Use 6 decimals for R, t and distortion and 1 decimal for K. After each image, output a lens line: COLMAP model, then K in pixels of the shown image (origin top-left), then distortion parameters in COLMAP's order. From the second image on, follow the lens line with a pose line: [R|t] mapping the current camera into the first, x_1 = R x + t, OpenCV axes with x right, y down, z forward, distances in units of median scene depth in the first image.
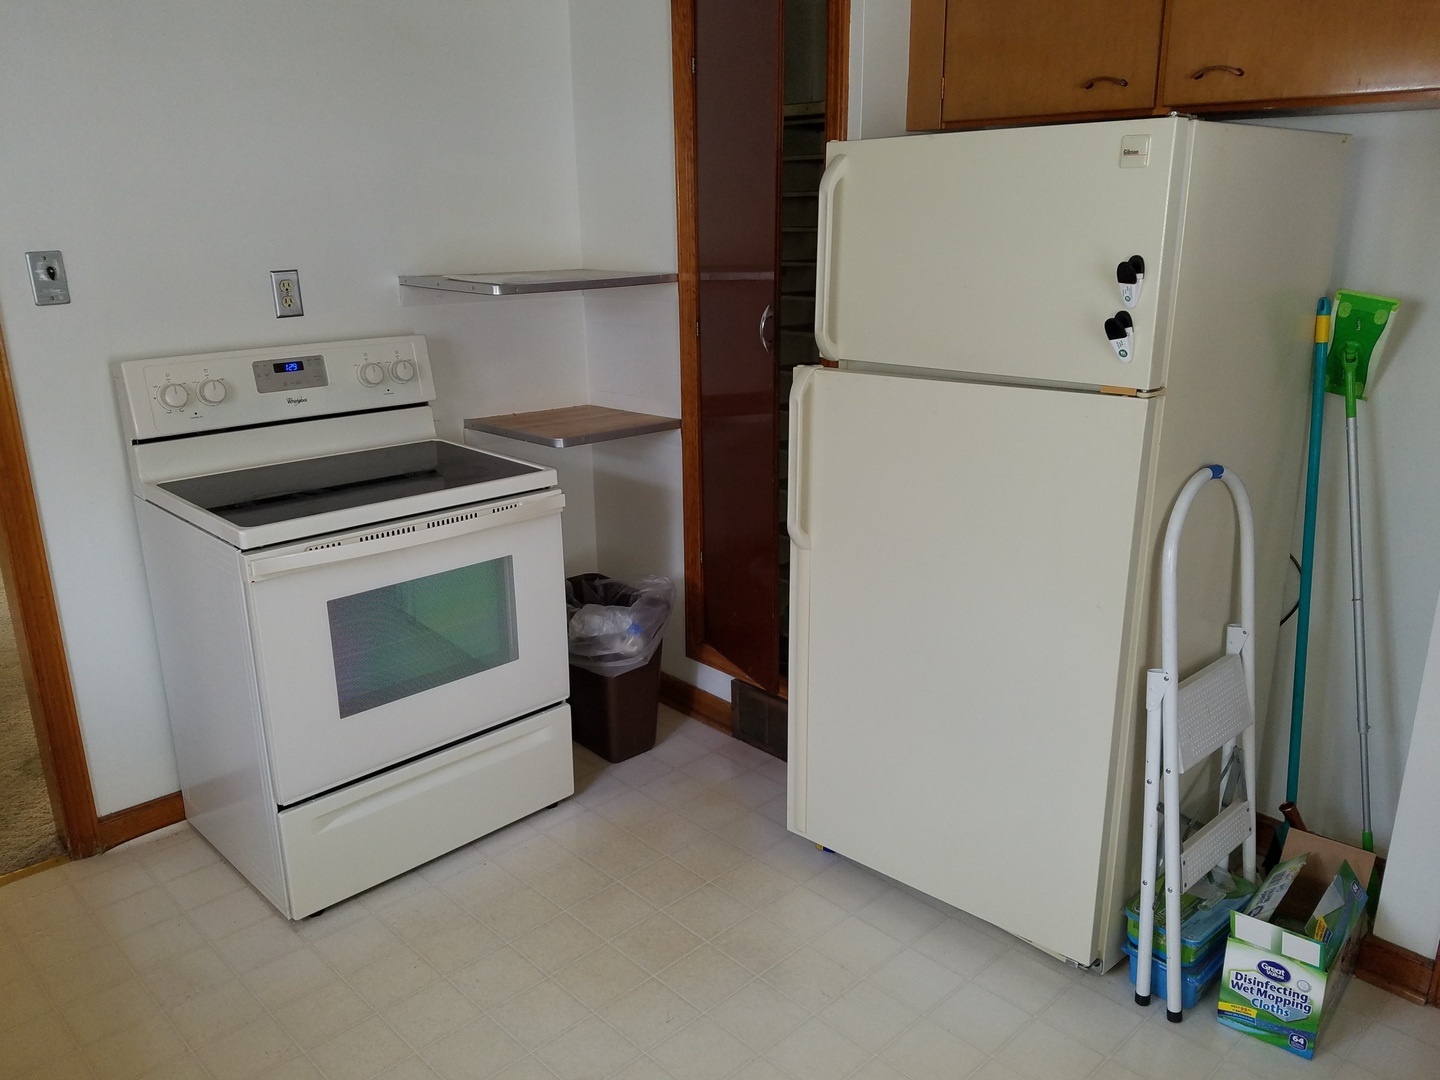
lens RADIAL K [[1112.6, 0, 721.0], [0, 1112.6, 540.9], [0, 0, 1]] dist [-0.013215, -0.116120]
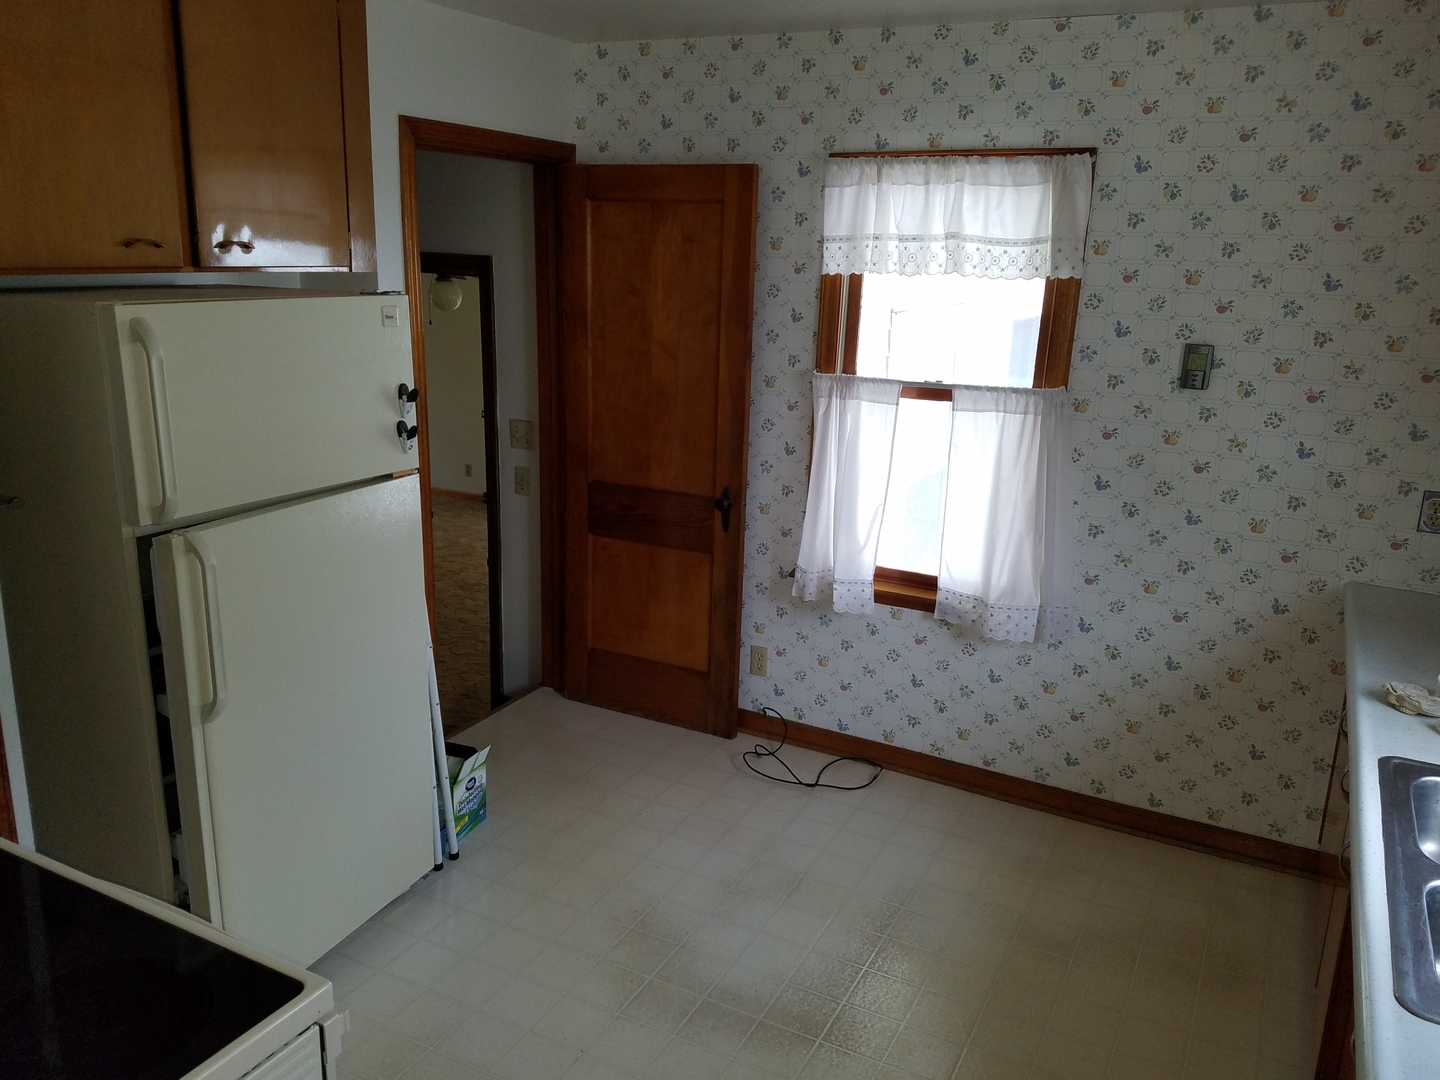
lens RADIAL K [[1112.6, 0, 718.7], [0, 1112.6, 540.8], [0, 0, 1]] dist [-0.013215, -0.116120]
pose [[-0.323311, -0.262079, 0.909277, -1.050194], [0.243115, 0.905626, 0.347471, -0.433105], [-0.914530, 0.333400, -0.229083, 0.917558]]
